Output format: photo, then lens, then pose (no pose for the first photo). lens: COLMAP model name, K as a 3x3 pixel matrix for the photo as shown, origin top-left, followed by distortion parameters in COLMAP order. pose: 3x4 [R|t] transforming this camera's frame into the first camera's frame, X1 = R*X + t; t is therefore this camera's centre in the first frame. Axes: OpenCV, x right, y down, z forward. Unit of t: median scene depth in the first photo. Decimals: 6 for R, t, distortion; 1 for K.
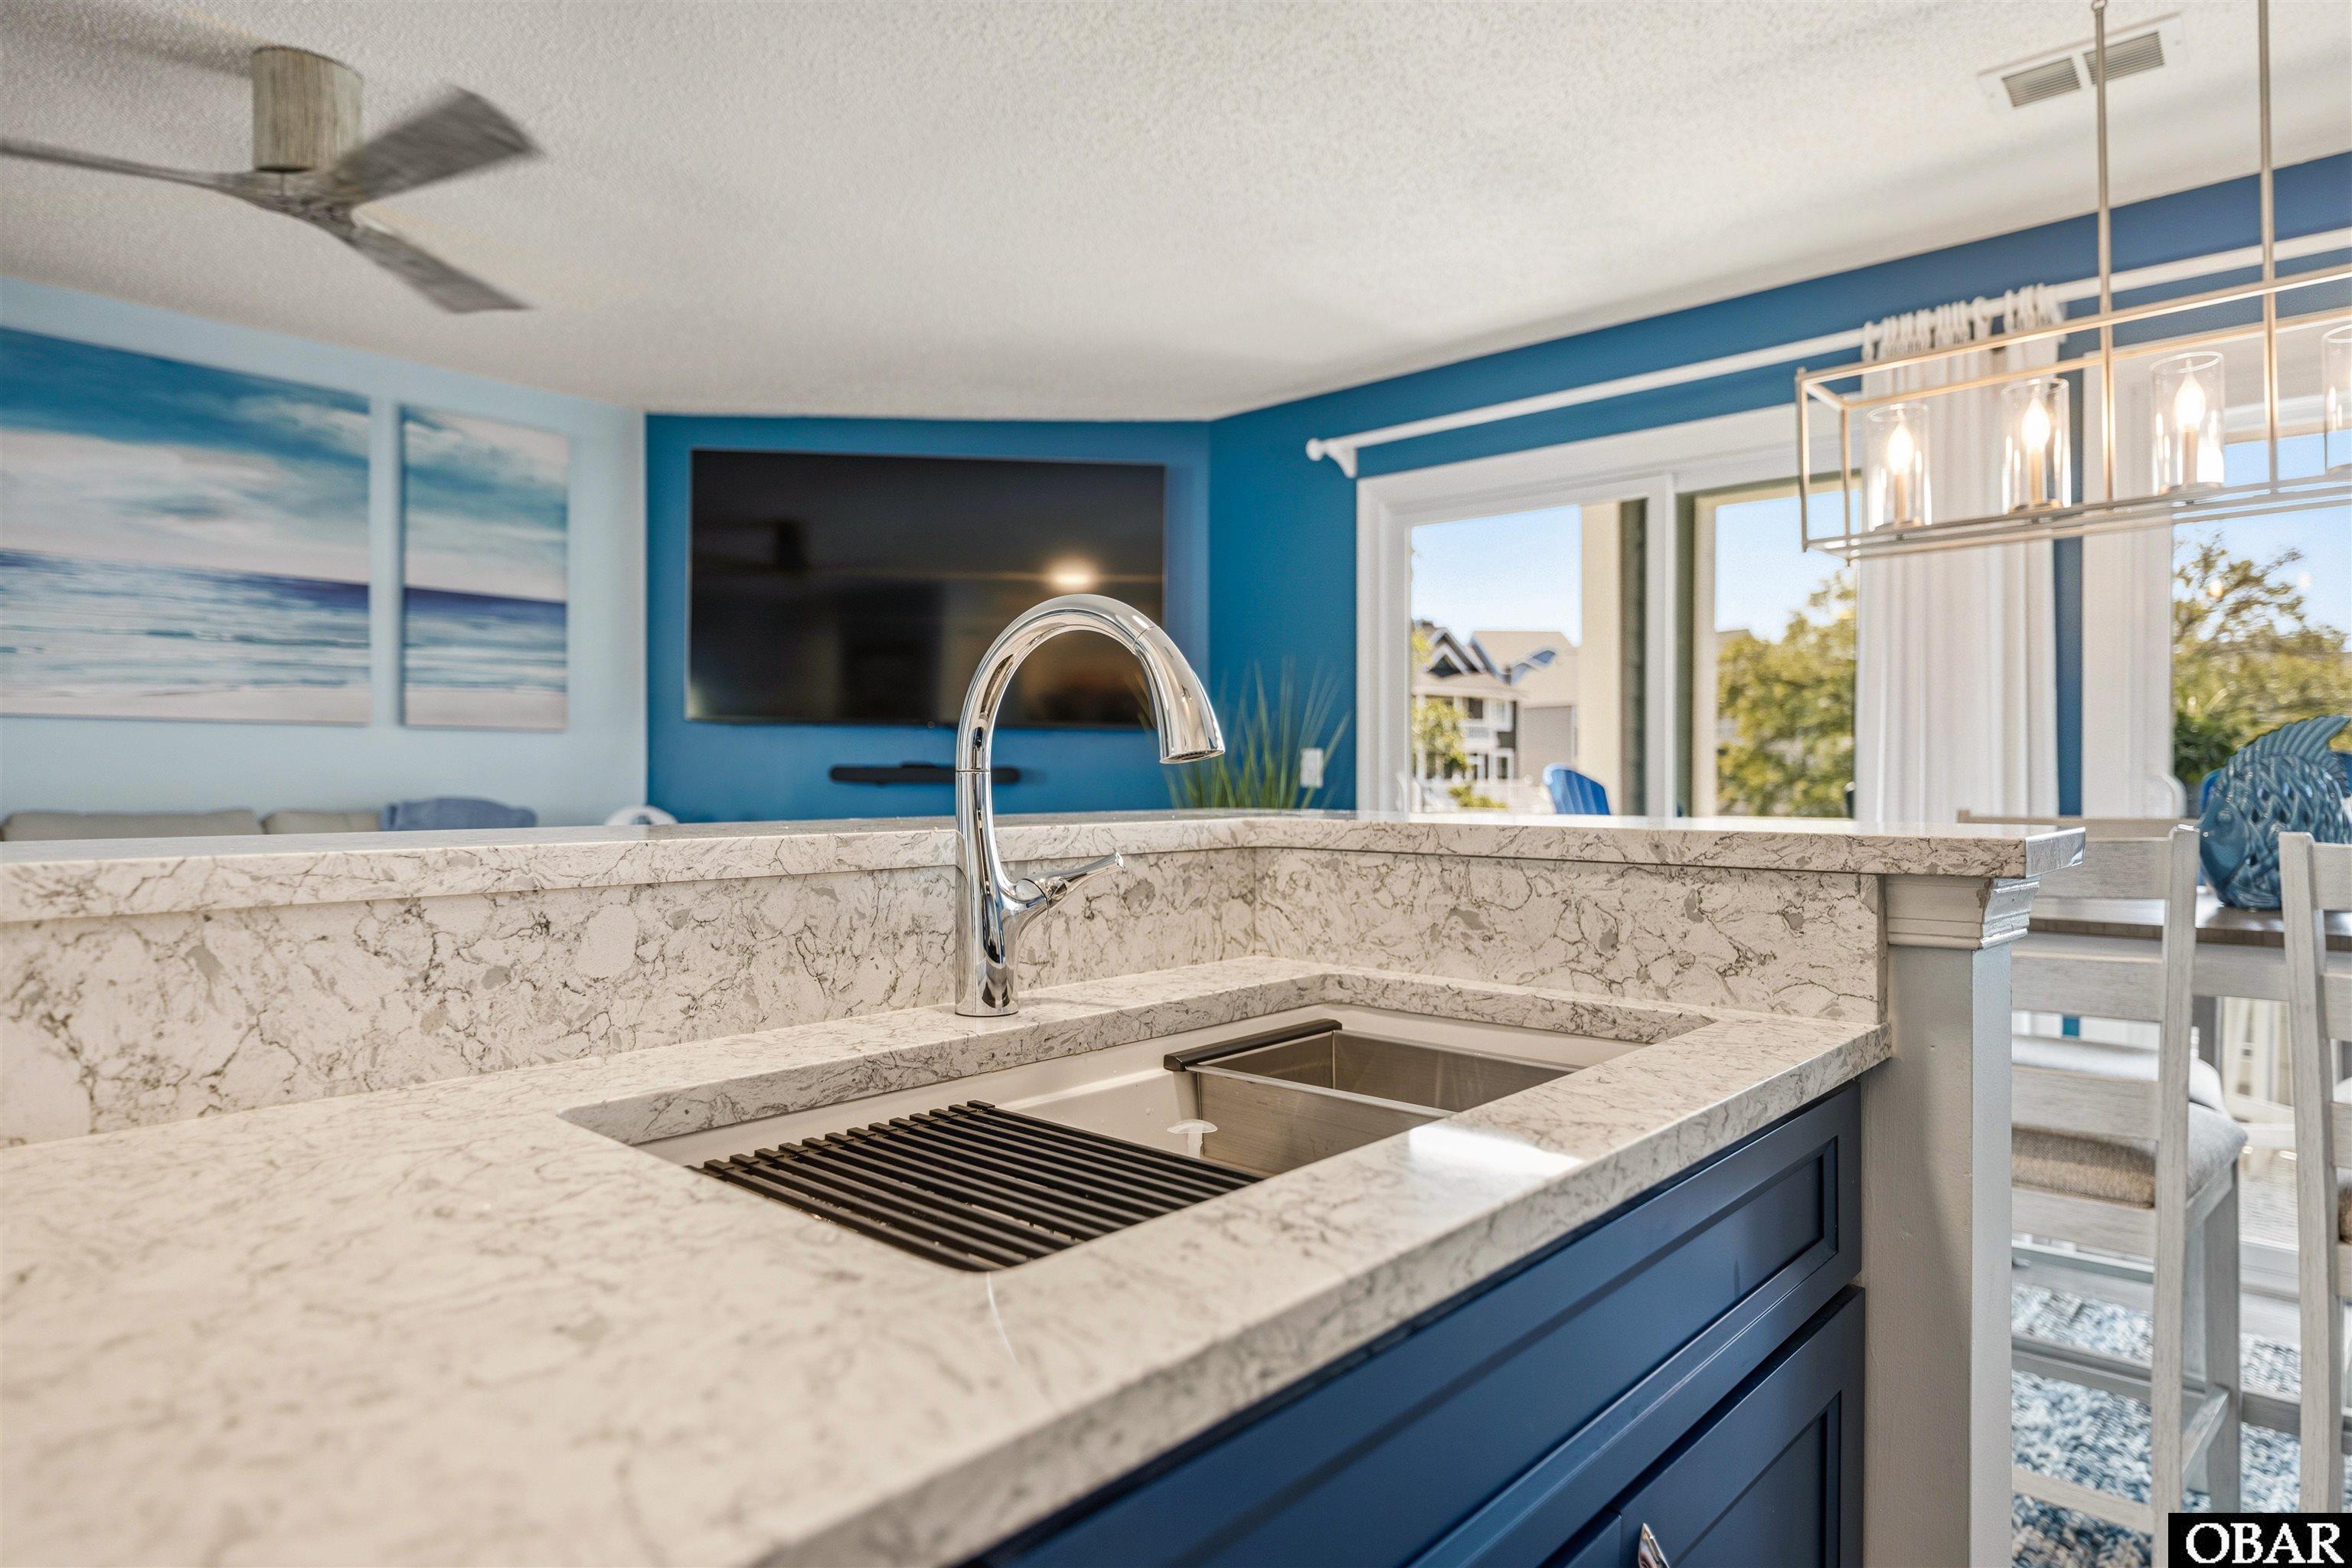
lens RADIAL K [[1360.4, 0, 1178.0], [0, 1360.4, 789.8], [0, 0, 1]] dist [0.004595, 0.001668]
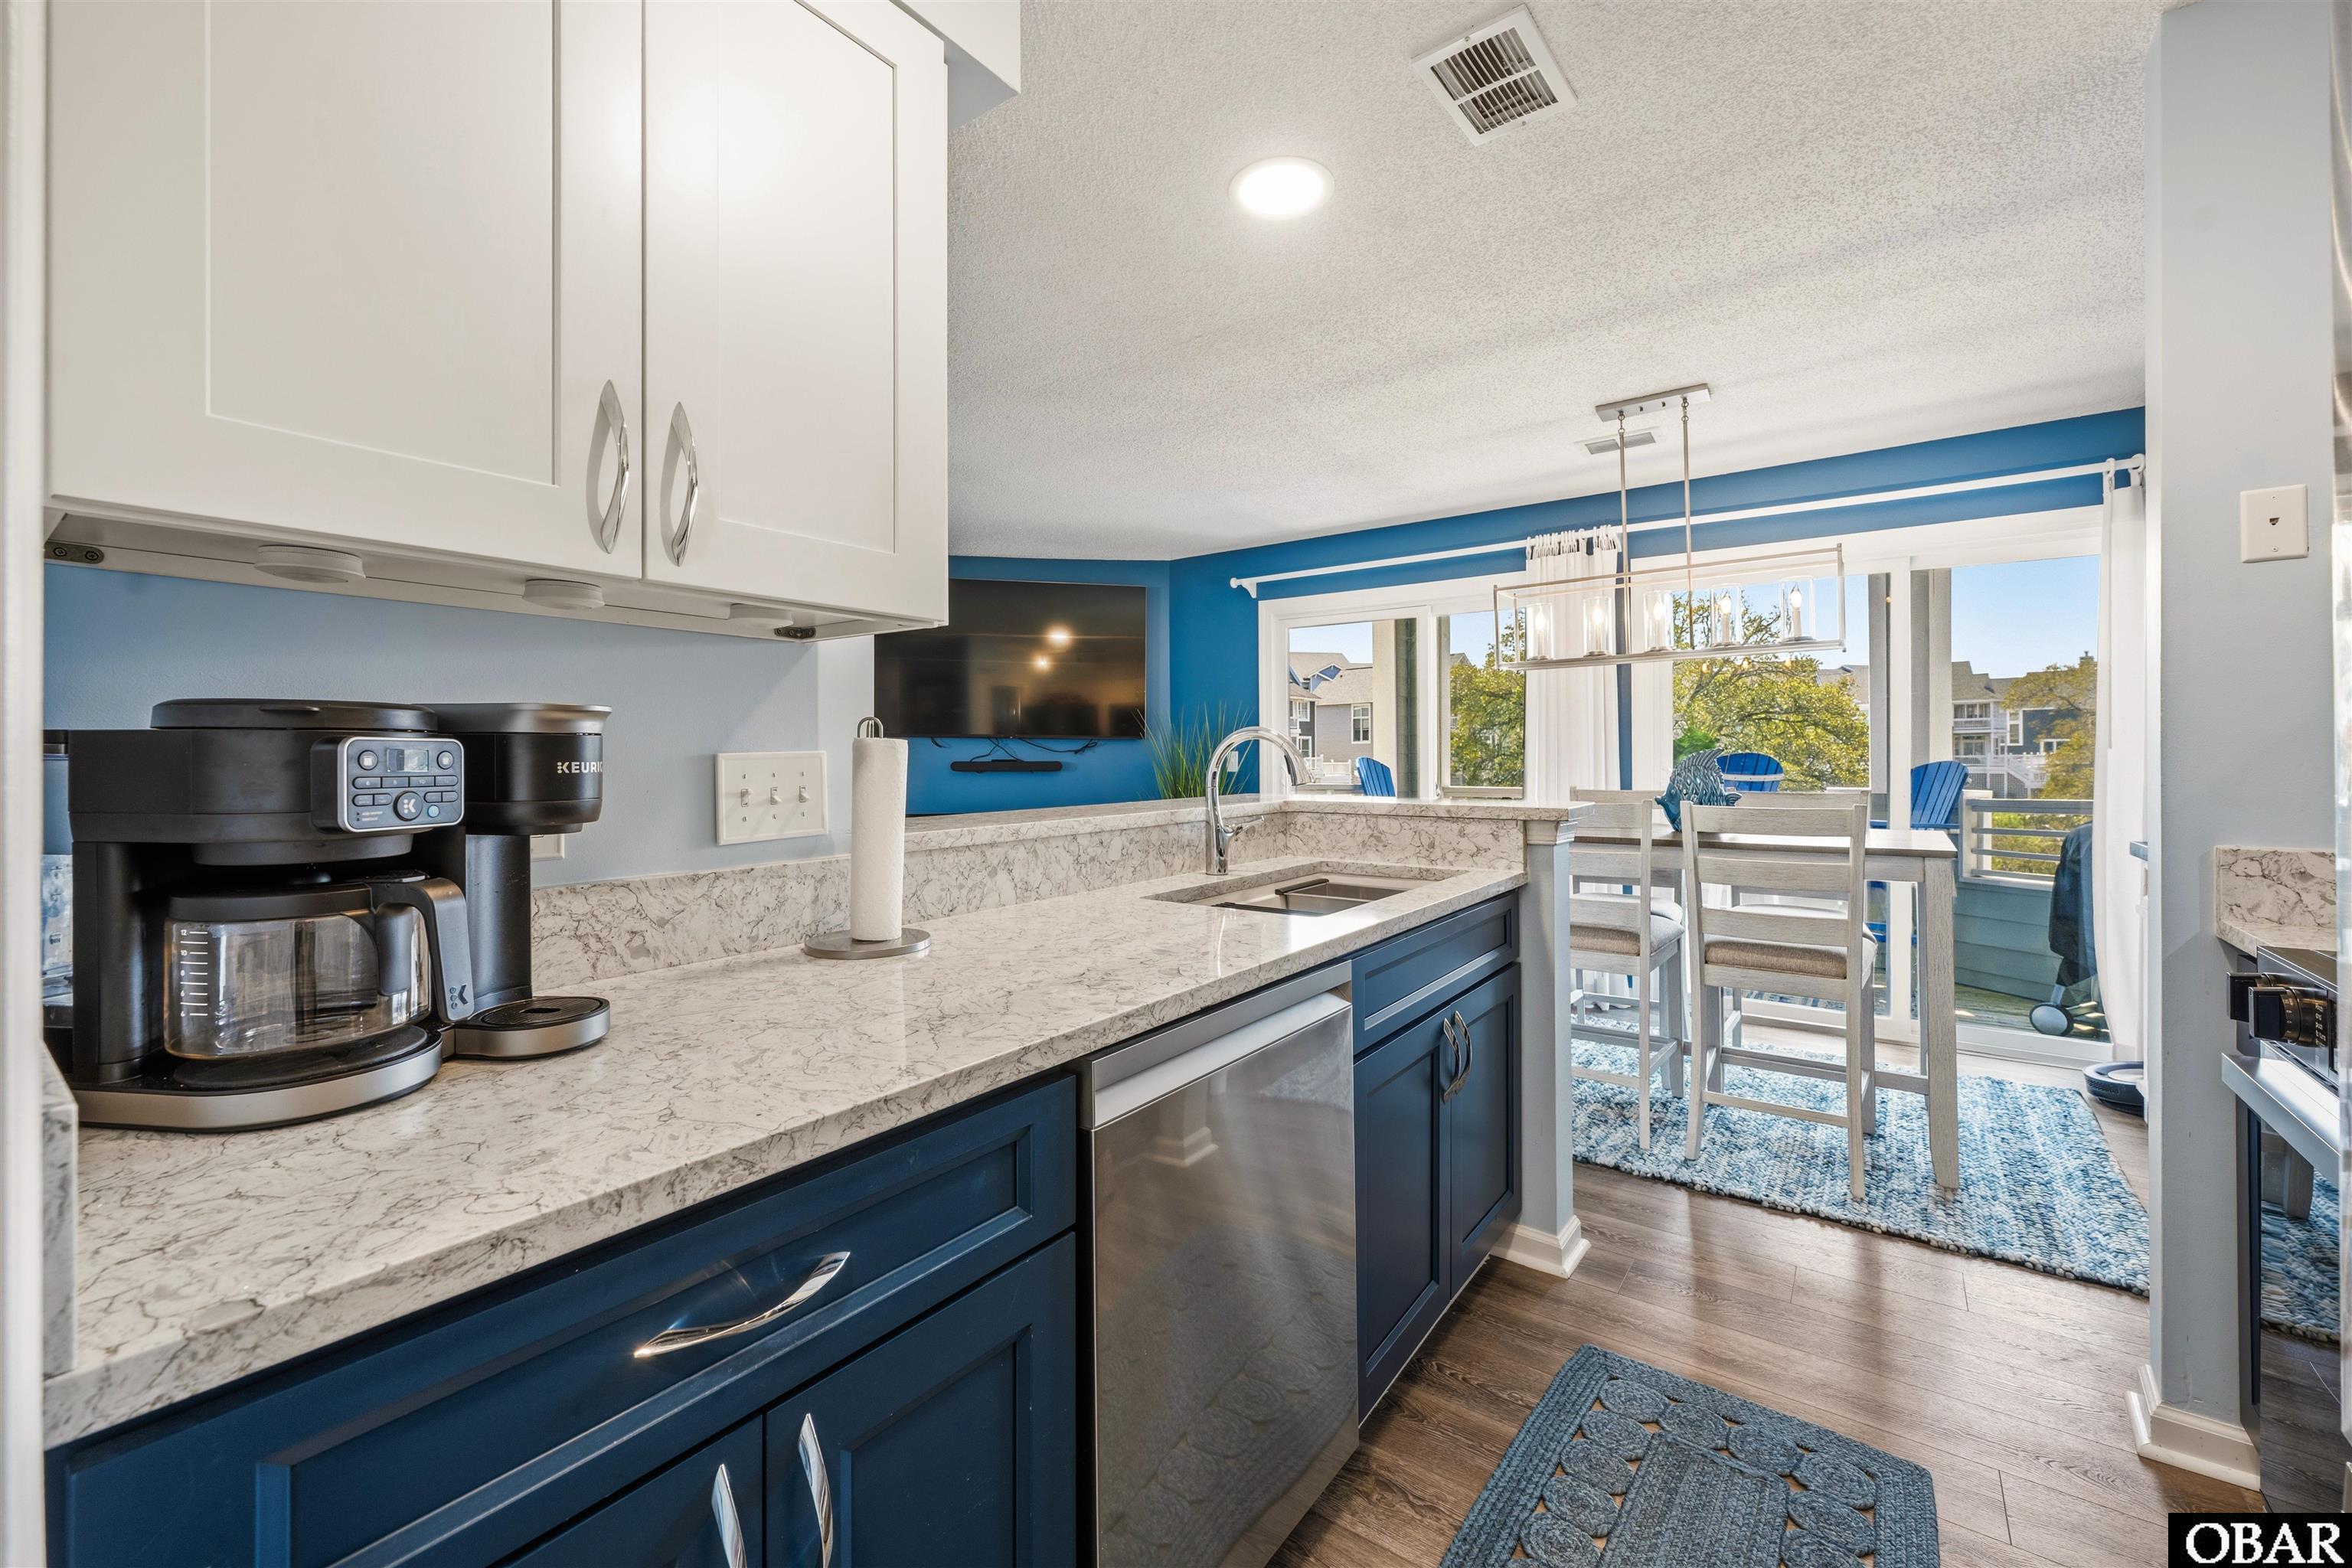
lens RADIAL K [[942.3, 0, 1173.3], [0, 942.3, 759.7], [0, 0, 1]] dist [0.000265, -0.000261]
pose [[0.995197, -0.006435, 0.097683, -0.357865], [0.006696, 0.999975, -0.002353, -0.056680], [-0.097665, 0.002995, 0.995215, -0.781161]]
